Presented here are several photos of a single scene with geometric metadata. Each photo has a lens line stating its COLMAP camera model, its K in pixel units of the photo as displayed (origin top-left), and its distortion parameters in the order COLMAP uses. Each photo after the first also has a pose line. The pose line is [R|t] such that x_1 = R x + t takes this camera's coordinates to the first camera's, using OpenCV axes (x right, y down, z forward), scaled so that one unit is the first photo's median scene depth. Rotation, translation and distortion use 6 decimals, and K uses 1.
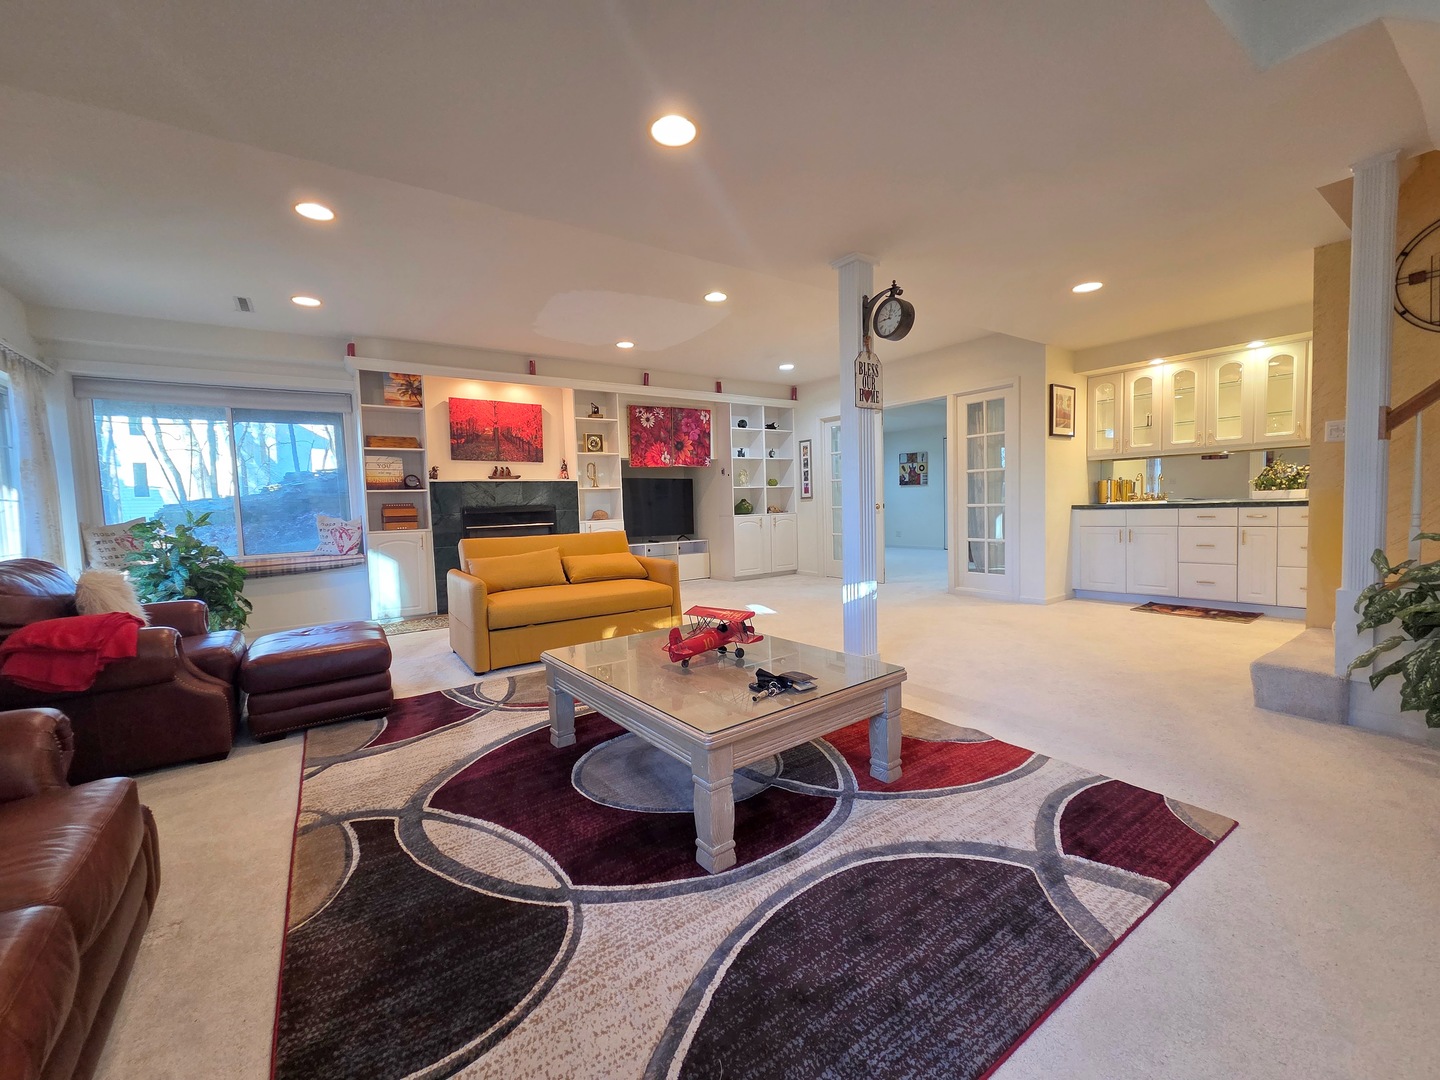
lens RADIAL K [[589.6, 0, 715.9], [0, 589.6, 537.1], [0, 0, 1]] dist [0.004180, -0.000294]
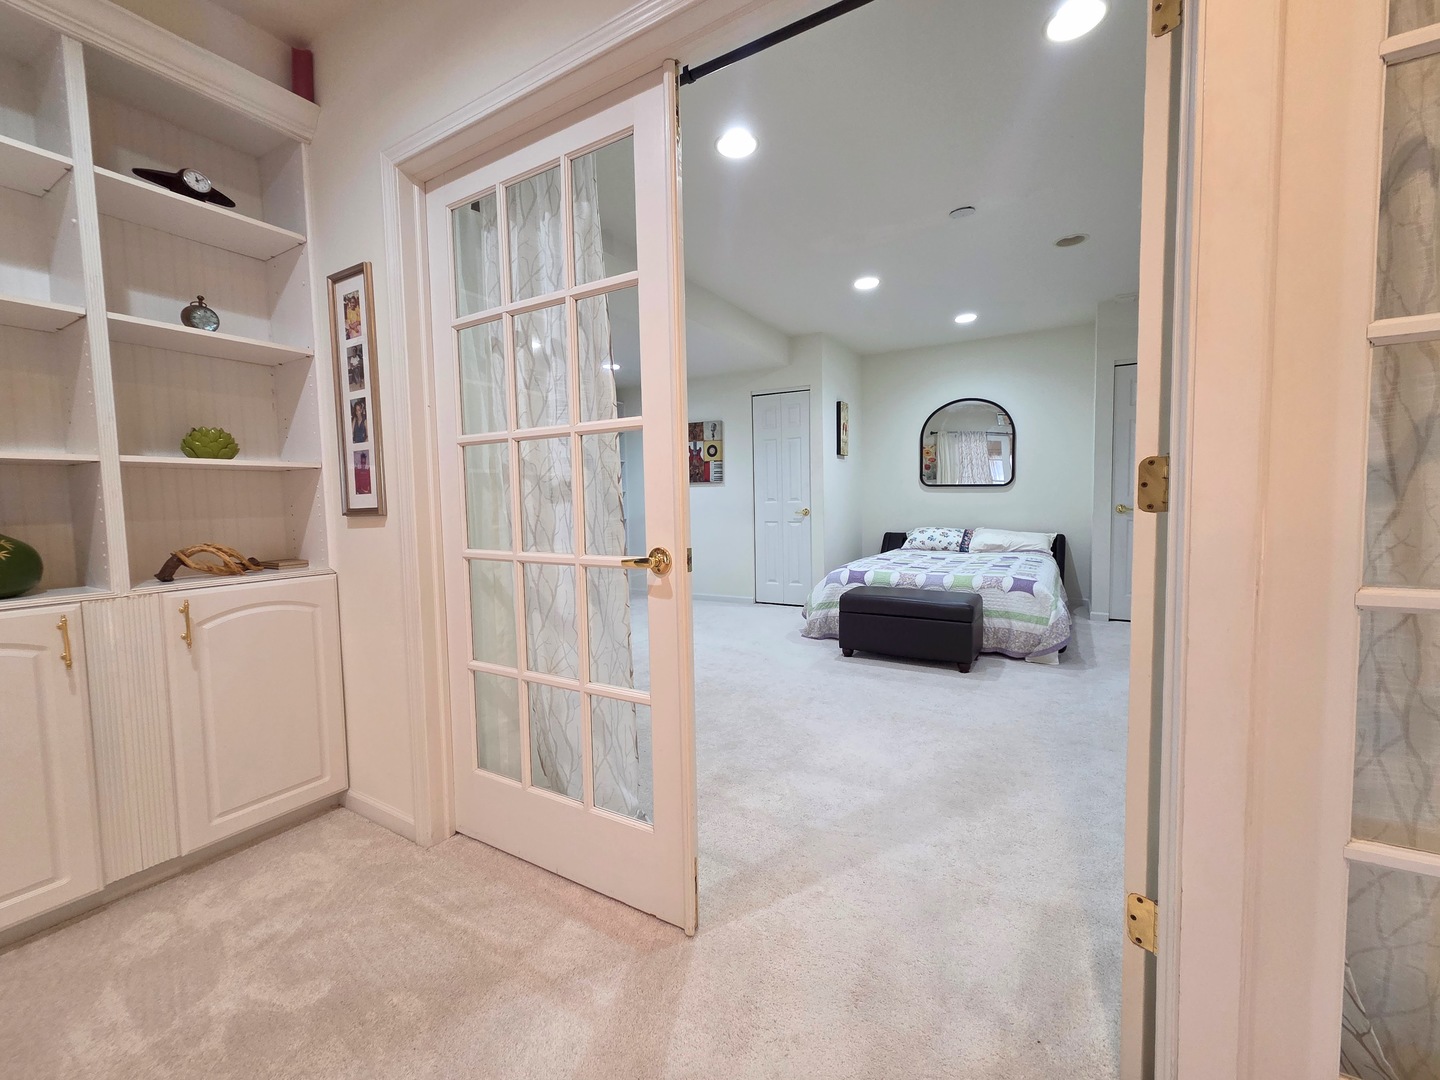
lens RADIAL K [[589.6, 0, 714.8], [0, 589.6, 534.6], [0, 0, 1]] dist [0.004180, -0.000294]
pose [[0.913410, -0.012572, 0.406847, 0.253746], [0.016723, 0.999838, -0.006647, -0.072508], [-0.406698, 0.012875, 0.913472, 0.979927]]
